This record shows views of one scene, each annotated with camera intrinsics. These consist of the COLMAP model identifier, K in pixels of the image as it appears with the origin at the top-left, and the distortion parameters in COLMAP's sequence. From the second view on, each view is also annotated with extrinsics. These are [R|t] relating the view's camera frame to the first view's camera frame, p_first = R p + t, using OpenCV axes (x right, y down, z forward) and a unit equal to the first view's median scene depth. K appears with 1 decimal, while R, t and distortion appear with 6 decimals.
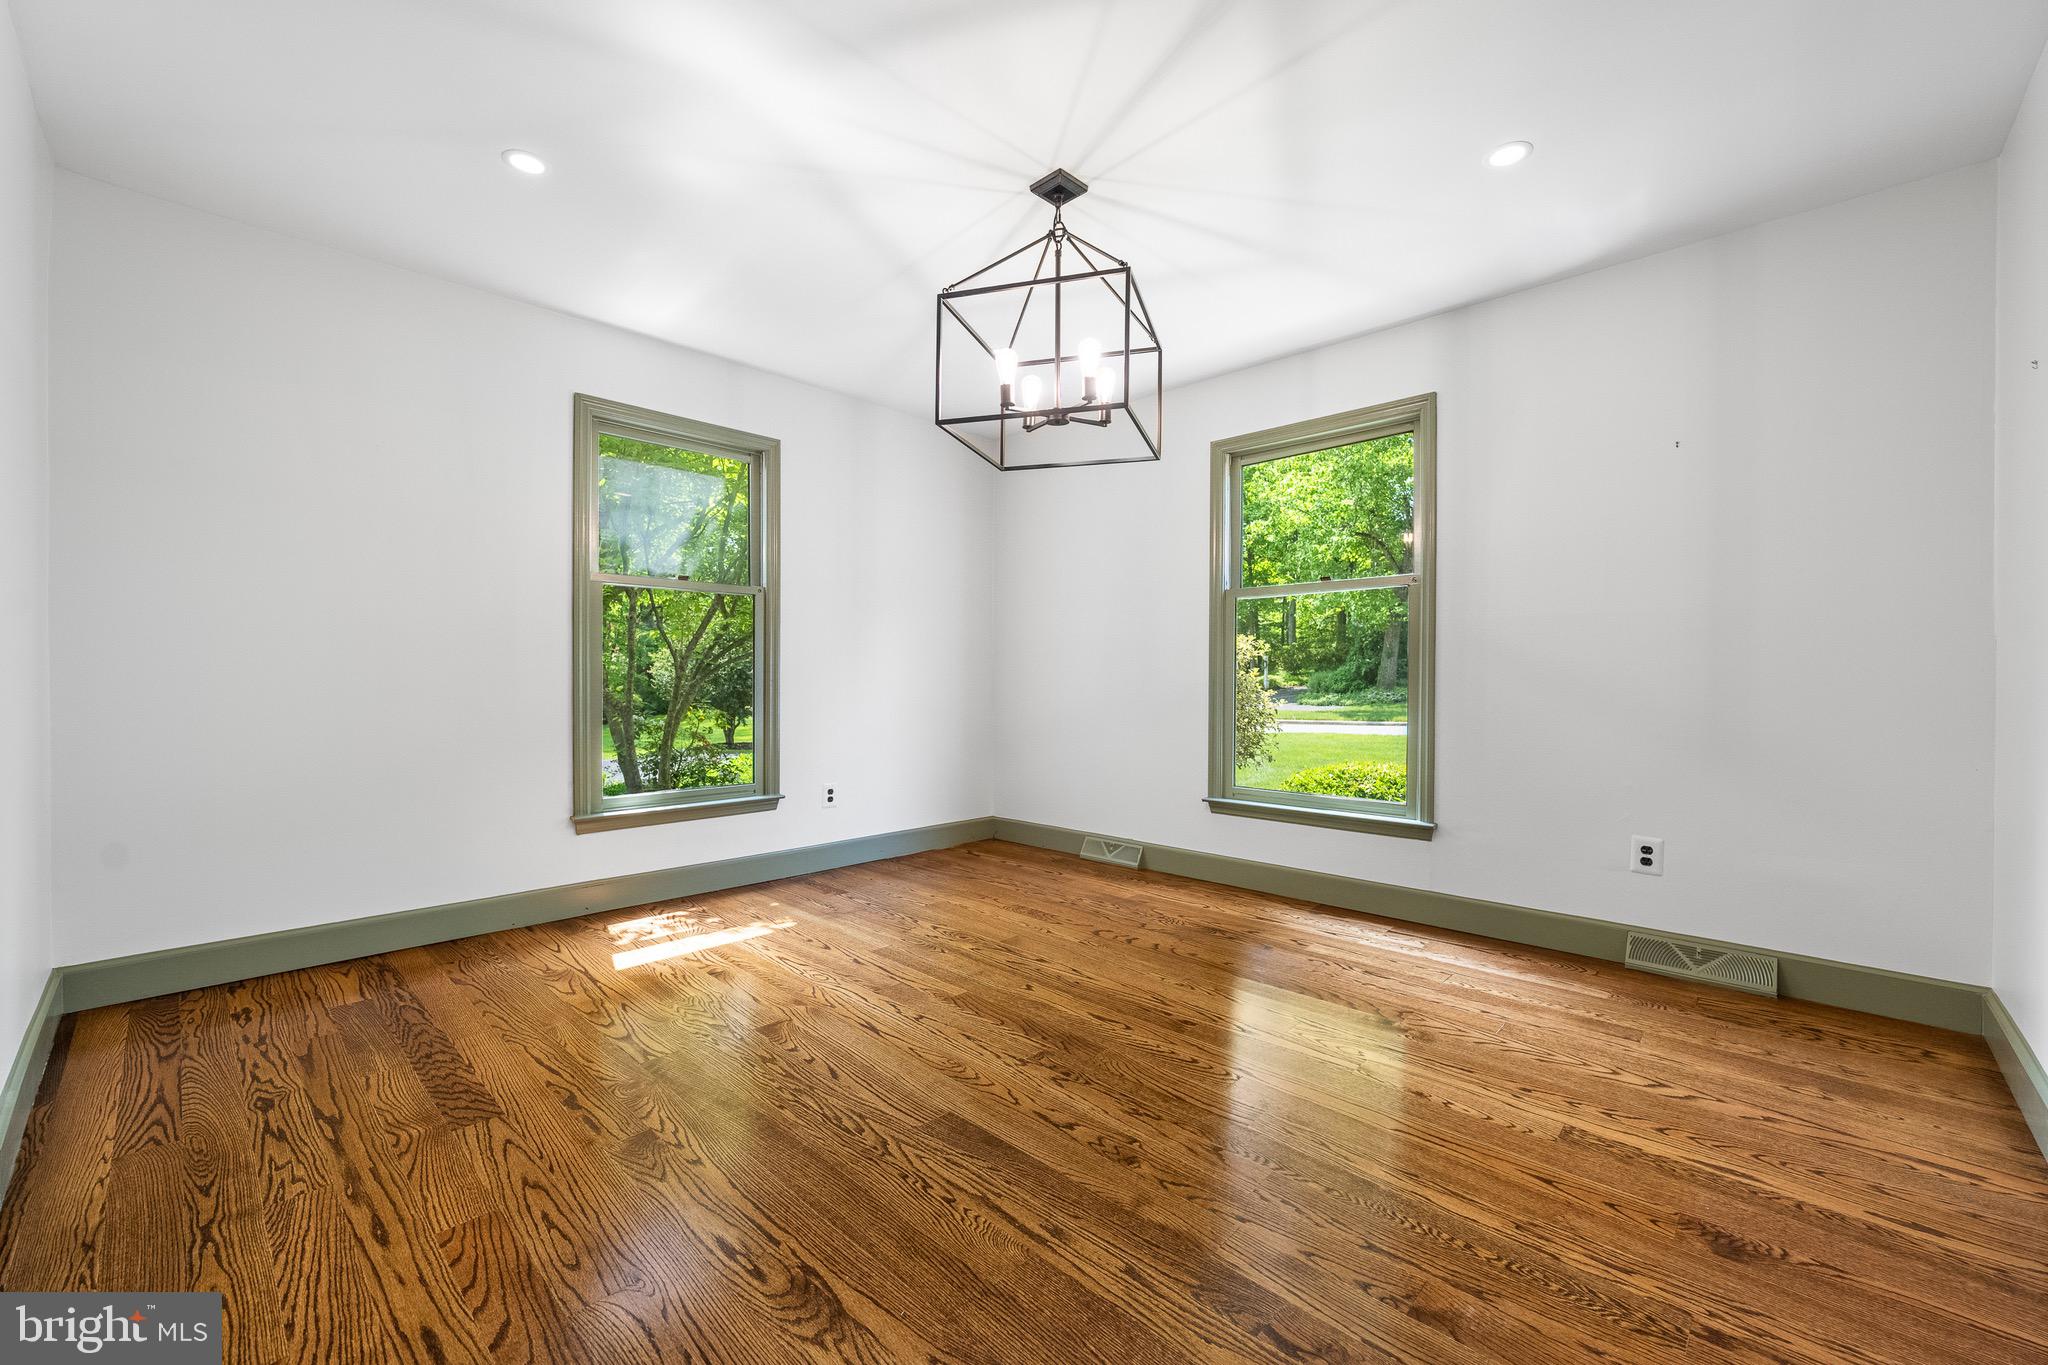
lens RADIAL K [[825.2, 0, 1012.2], [0, 825.2, 683.5], [0, 0, 1]] dist [-0.013804, 0.001558]
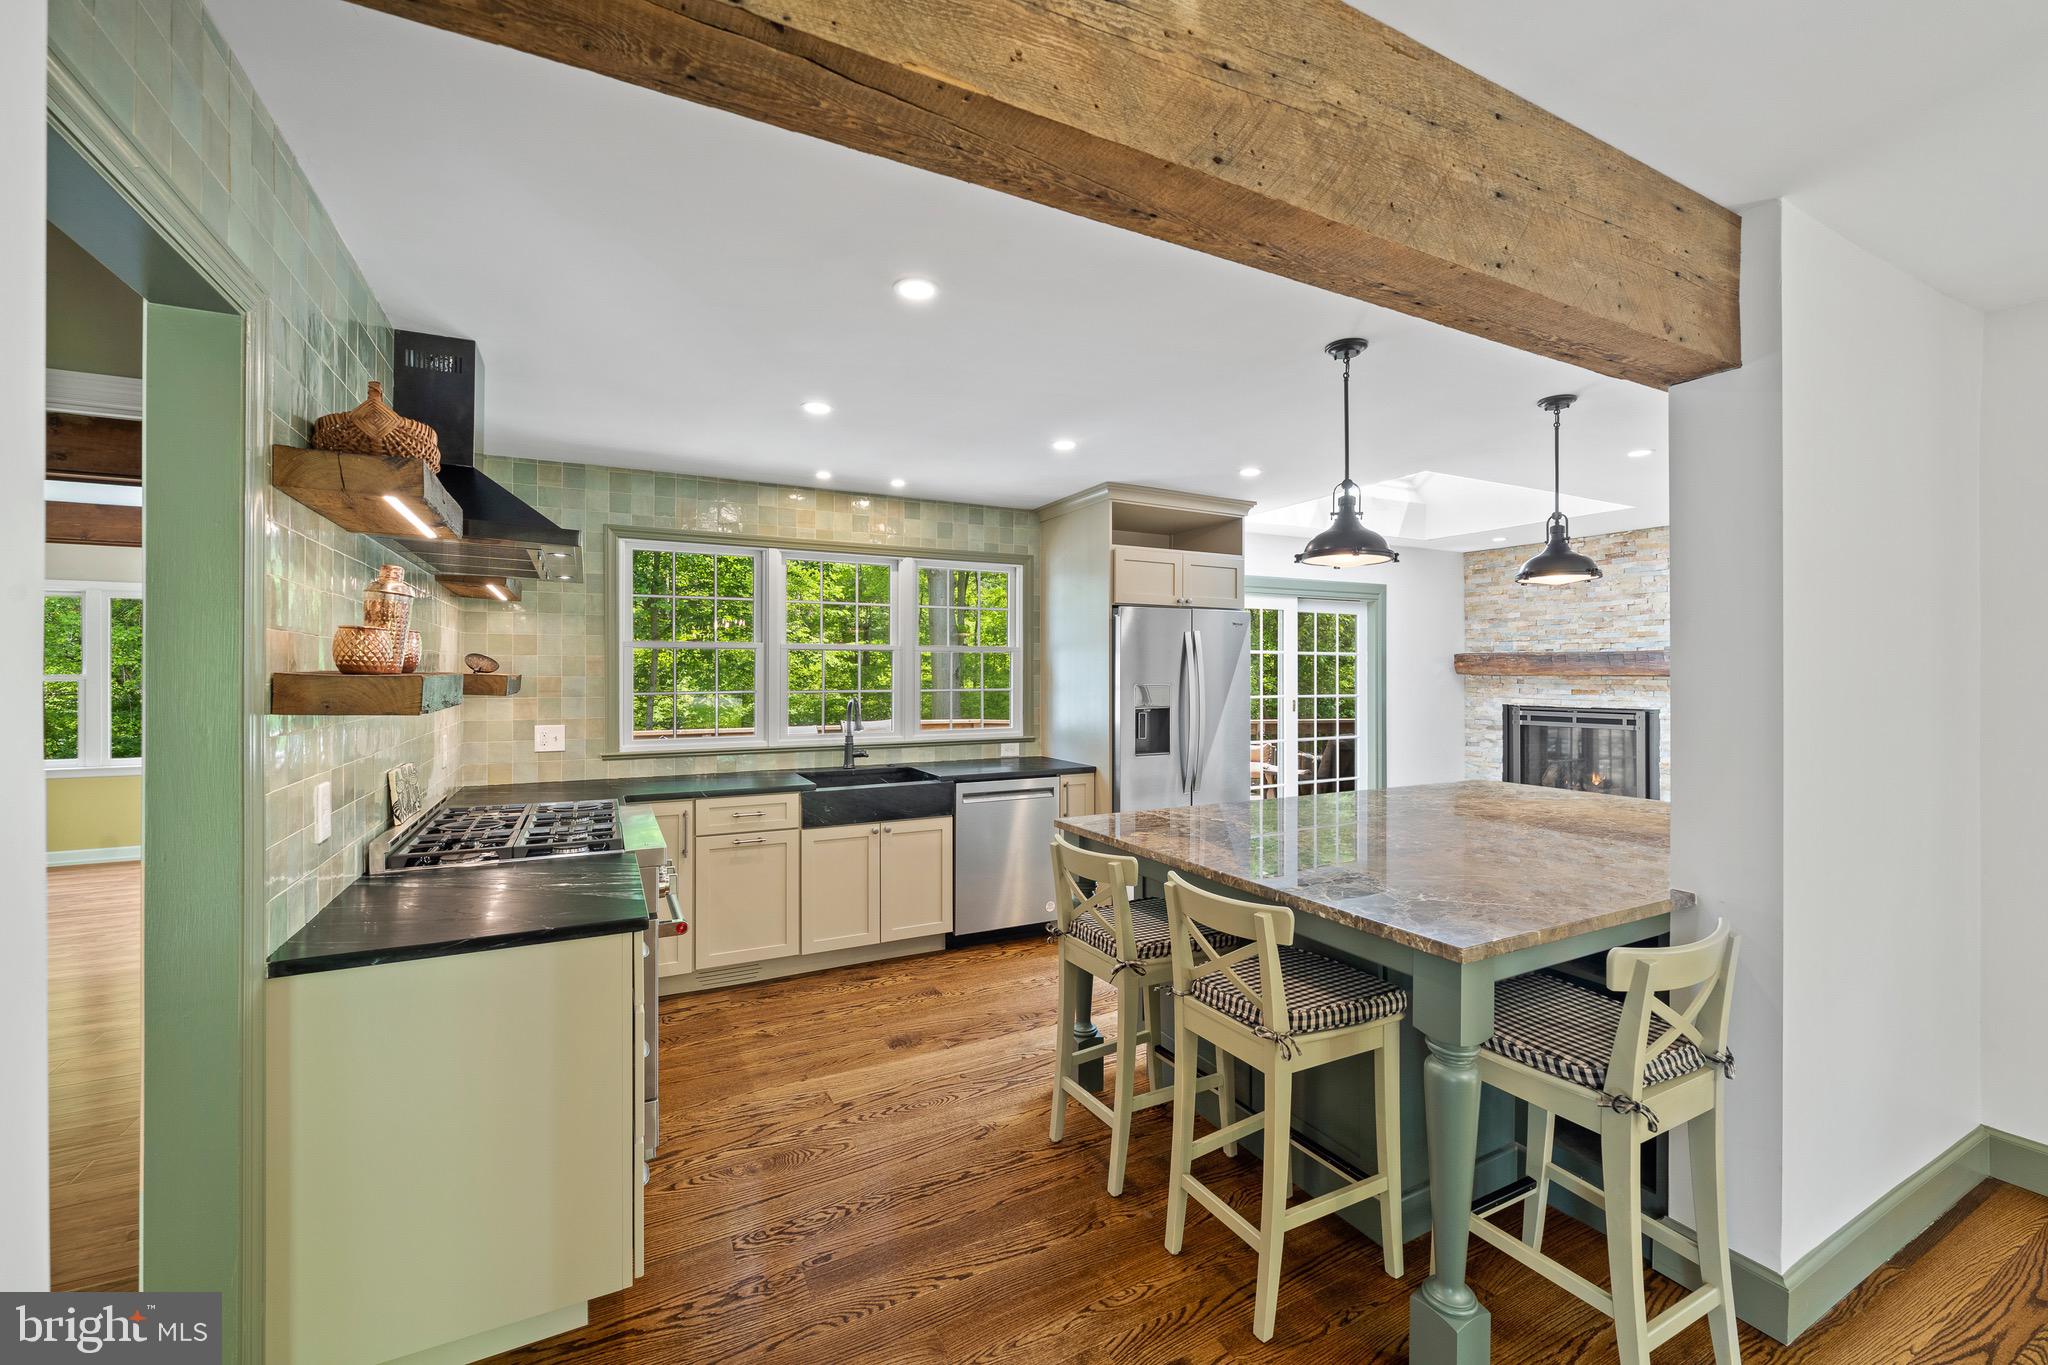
lens RADIAL K [[825.2, 0, 1023.2], [0, 825.2, 674.8], [0, 0, 1]] dist [-0.013804, 0.001558]
pose [[-0.319110, -0.001060, -0.947717, 0.124707], [-0.007490, 0.999971, 0.001404, -0.197449], [0.947688, 0.007546, -0.319109, 0.224696]]
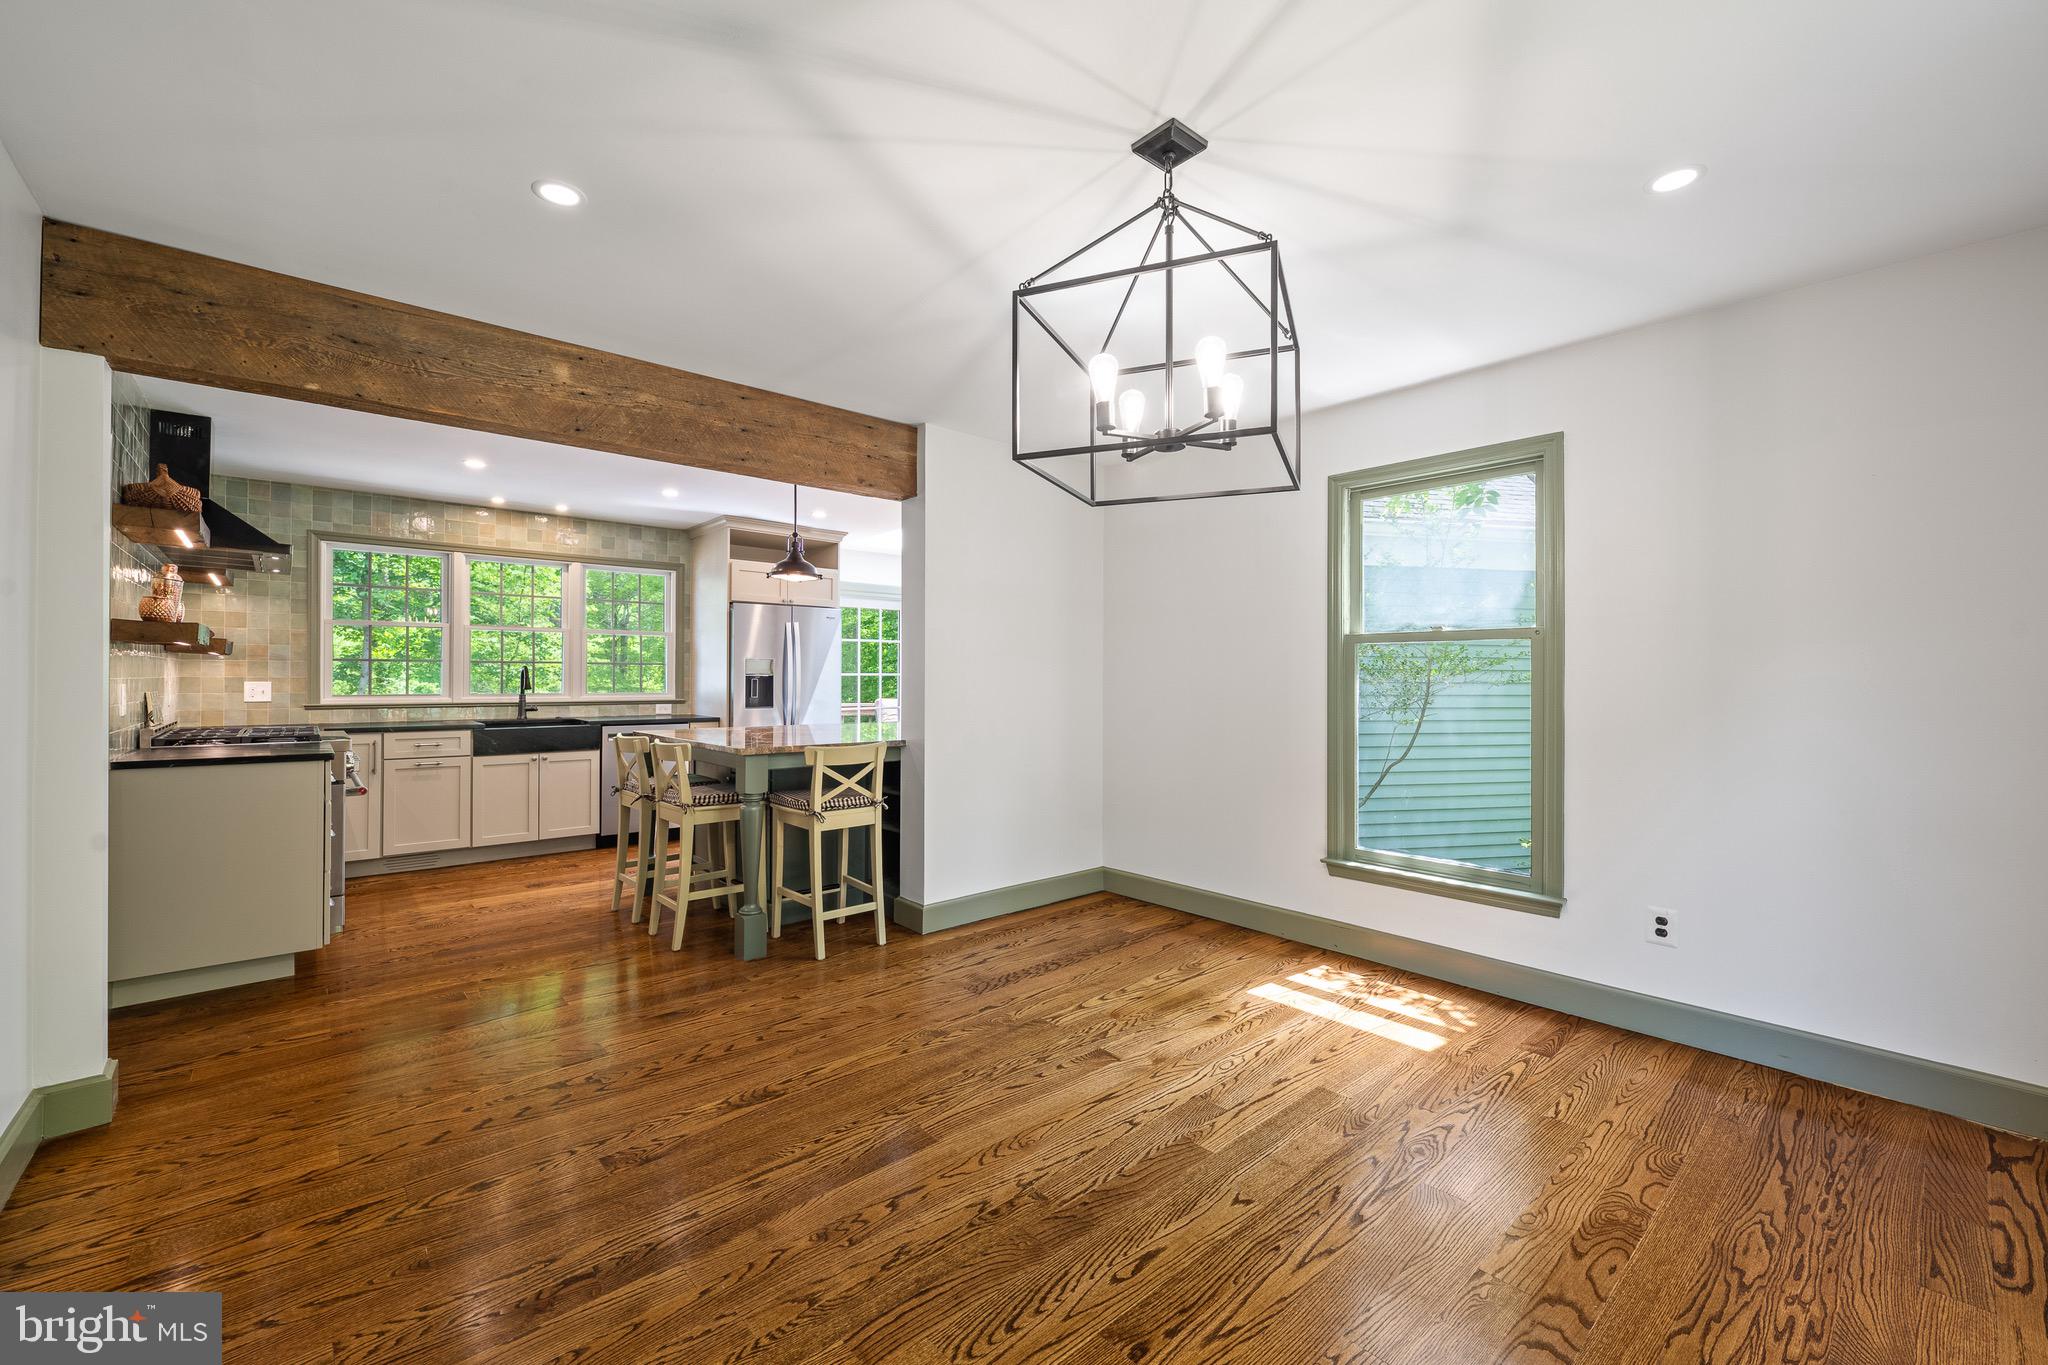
lens RADIAL K [[825.2, 0, 1026.6], [0, 825.2, 678.5], [0, 0, 1]] dist [-0.013804, 0.001558]
pose [[-0.073033, -0.002589, -0.997326, 0.918035], [-0.012675, 0.999918, -0.001668, -0.110088], [0.997249, 0.012520, -0.073060, 1.032608]]
